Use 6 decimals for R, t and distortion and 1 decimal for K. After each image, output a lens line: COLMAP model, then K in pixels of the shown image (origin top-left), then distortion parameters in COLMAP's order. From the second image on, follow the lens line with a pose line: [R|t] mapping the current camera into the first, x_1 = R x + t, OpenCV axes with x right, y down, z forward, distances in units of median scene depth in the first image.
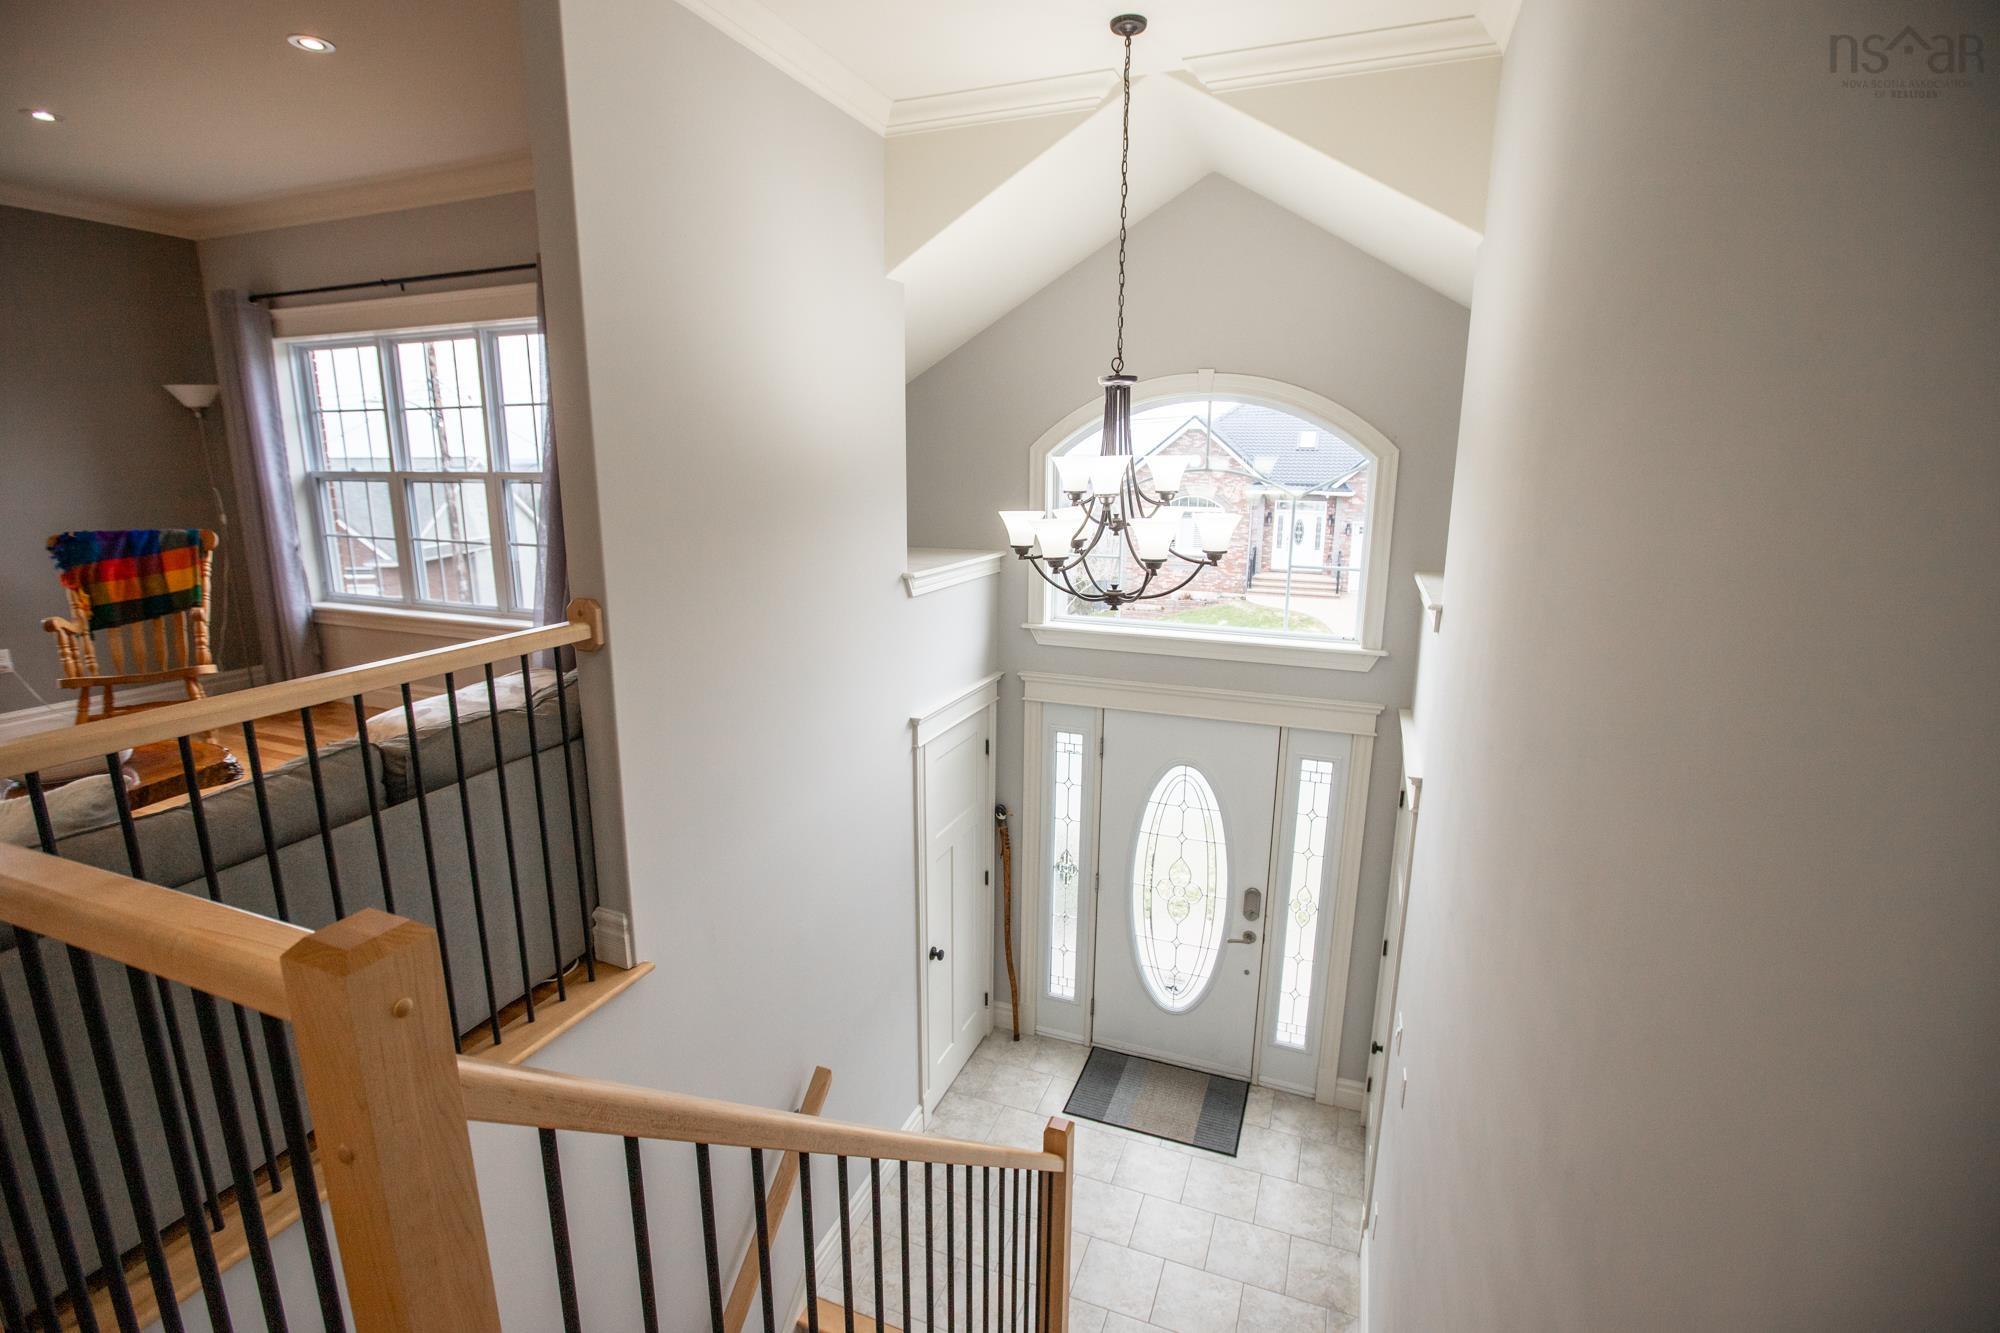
lens RADIAL K [[944.2, 0, 991.7], [0, 944.2, 662.2], [0, 0, 1]] dist [-0.053560, 0.019706]
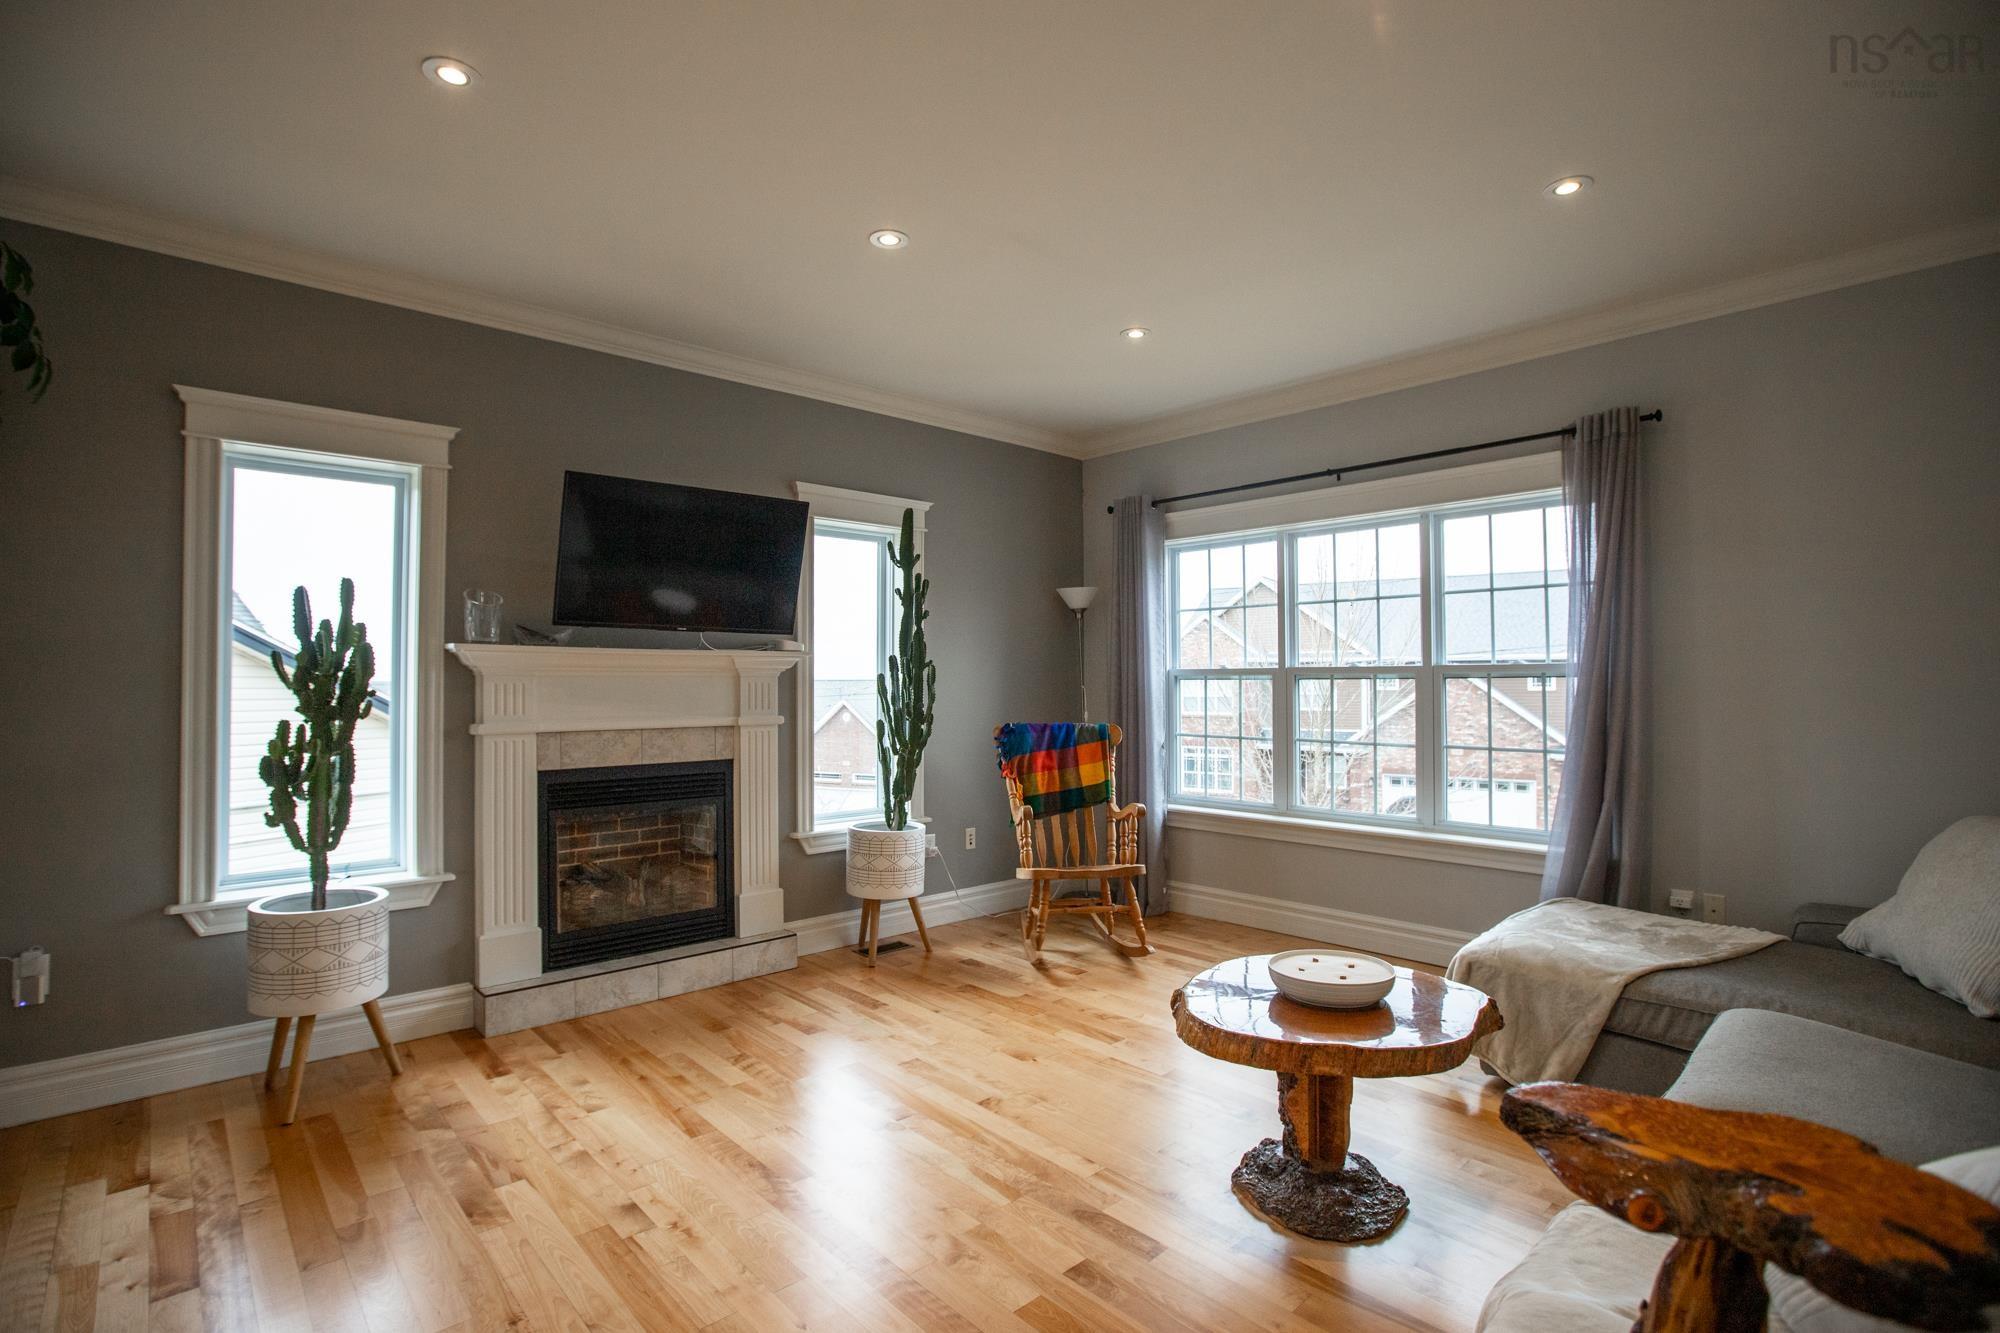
lens RADIAL K [[915.2, 0, 990.8], [0, 915.2, 663.2], [0, 0, 1]] dist [-0.053535, 0.019203]
pose [[0.905126, -0.016865, -0.424809, -0.560545], [-0.081194, 0.973964, -0.211664, 0.011120], [0.417318, 0.226075, 0.880191, 0.060056]]
